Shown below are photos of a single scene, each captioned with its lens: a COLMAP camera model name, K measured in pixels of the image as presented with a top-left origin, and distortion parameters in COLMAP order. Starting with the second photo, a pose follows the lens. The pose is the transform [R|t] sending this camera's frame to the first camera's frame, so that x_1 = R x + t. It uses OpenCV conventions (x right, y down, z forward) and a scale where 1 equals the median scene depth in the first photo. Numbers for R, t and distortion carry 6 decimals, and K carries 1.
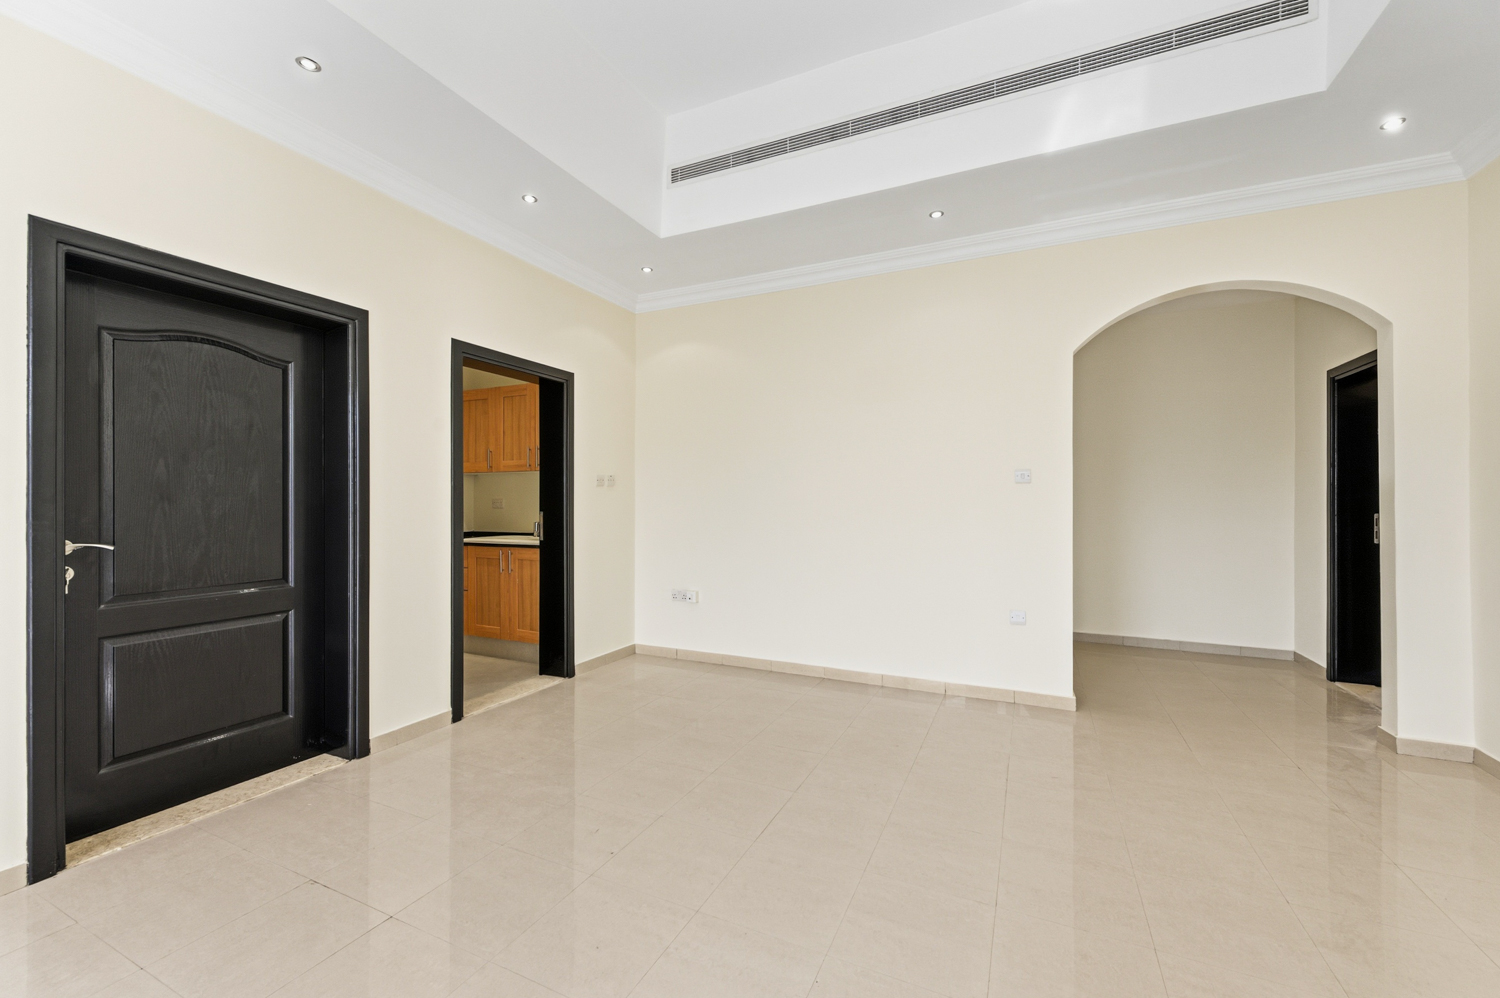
lens RADIAL K [[594.6, 0, 750.9], [0, 594.6, 506.8], [0, 0, 1]] dist [-0.001761, -0.000721]
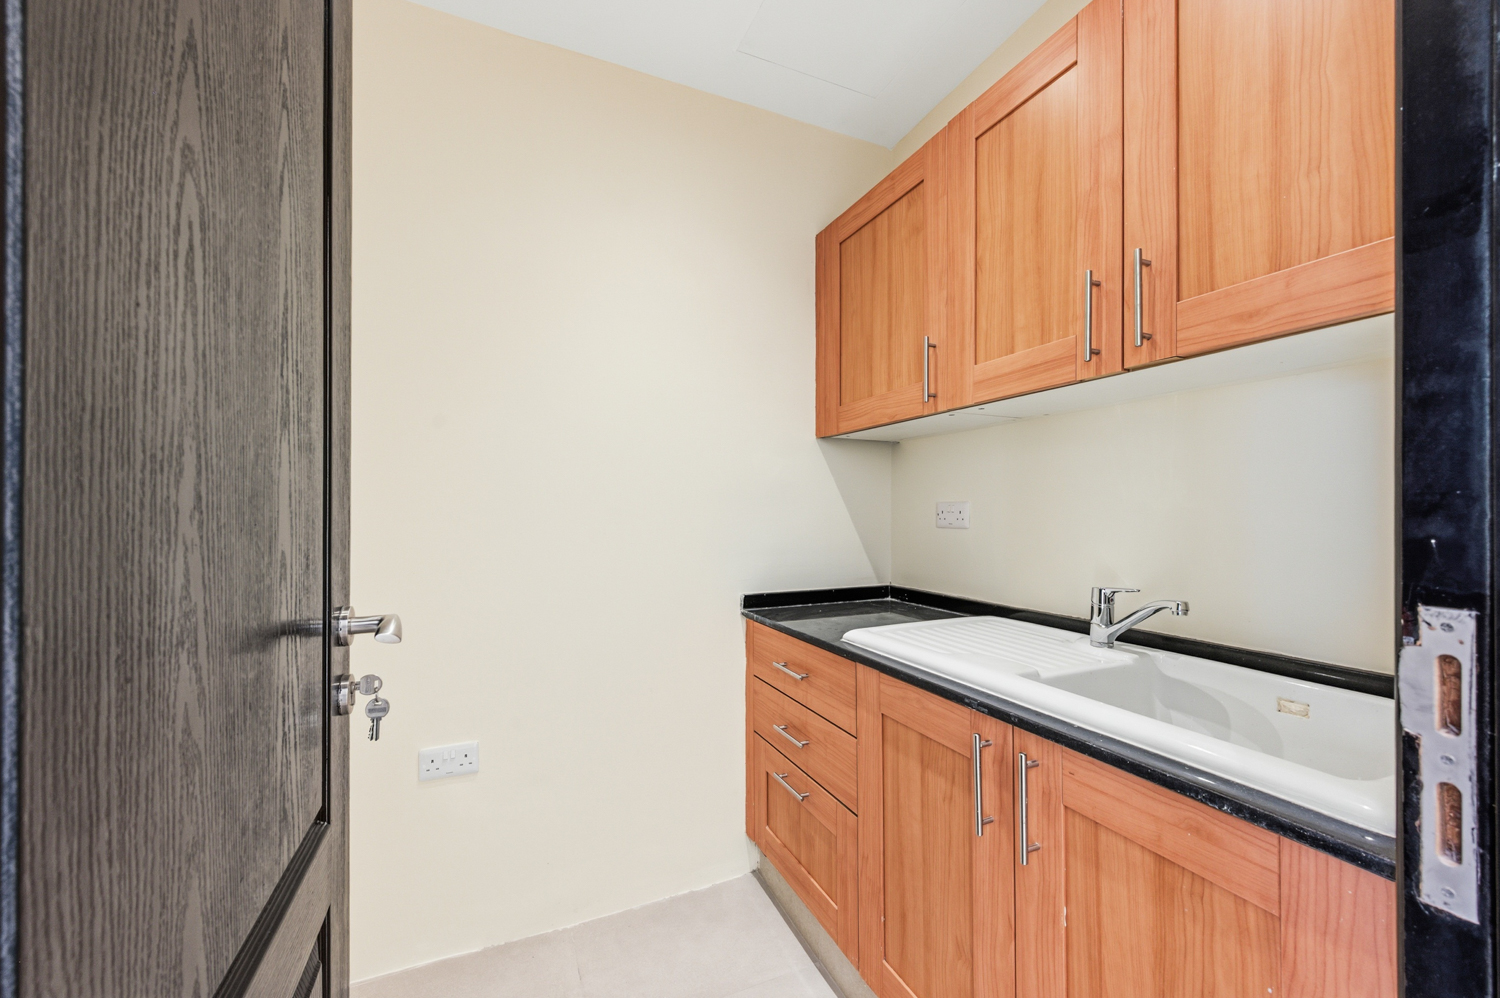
lens RADIAL K [[594.6, 0, 746.3], [0, 594.6, 499.6], [0, 0, 1]] dist [-0.001761, -0.000721]
pose [[0.758852, -0.005917, -0.651236, -0.317762], [-0.008733, 0.999776, -0.019259, -0.006428], [0.651204, 0.020302, 0.758631, 0.720510]]
